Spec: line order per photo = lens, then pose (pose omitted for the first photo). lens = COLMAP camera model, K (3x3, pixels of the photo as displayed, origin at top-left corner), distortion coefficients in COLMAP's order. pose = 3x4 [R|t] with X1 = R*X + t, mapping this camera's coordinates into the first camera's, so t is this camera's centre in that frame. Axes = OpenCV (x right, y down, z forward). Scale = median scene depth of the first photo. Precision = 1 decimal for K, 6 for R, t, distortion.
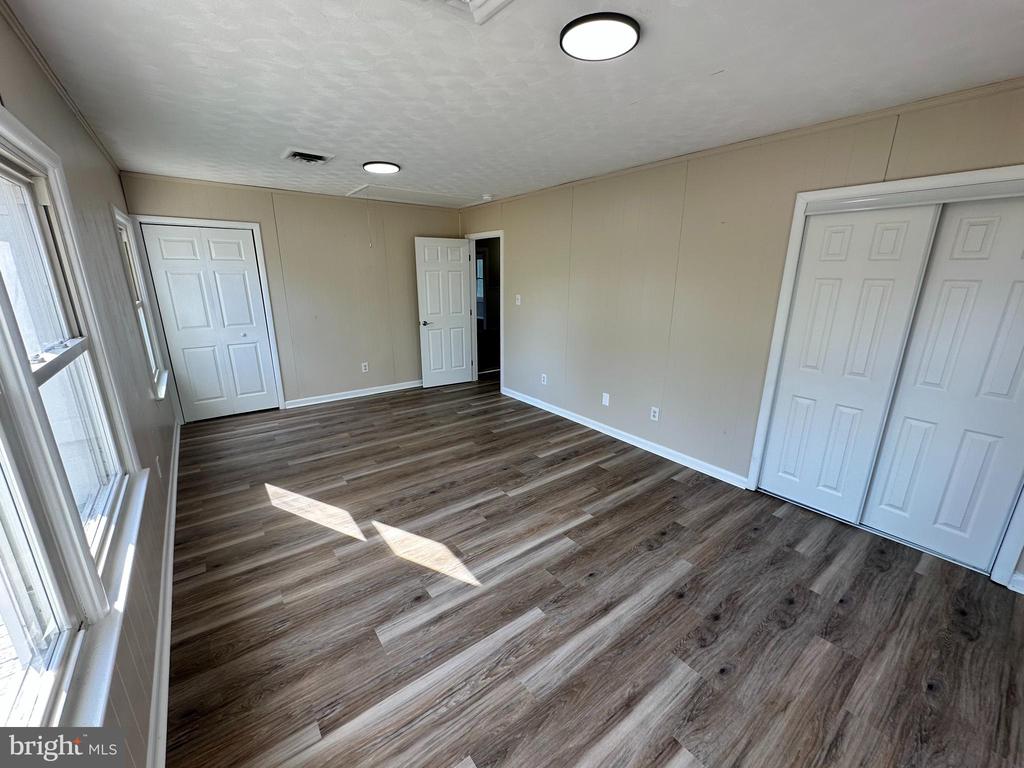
lens RADIAL K [[408.6, 0, 512.7], [0, 408.6, 385.1], [0, 0, 1]] dist [-0.013059, 0.006092]
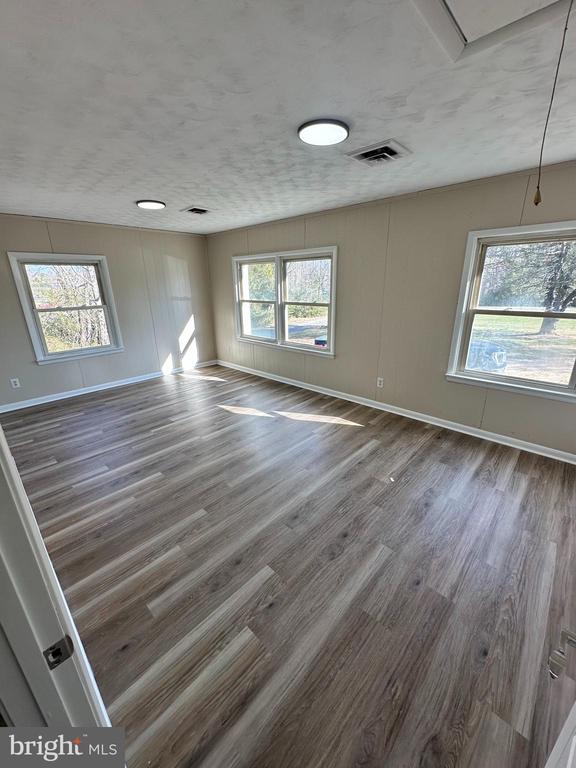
lens RADIAL K [[306.5, 0, 288.0], [0, 306.5, 384.0], [0, 0, 1]] dist [-0.013059, 0.006092]
pose [[-0.987431, 0.061011, -0.145800, -0.165069], [-0.030343, 0.832153, 0.553715, -0.476737], [0.155111, 0.551180, -0.819842, 1.699830]]
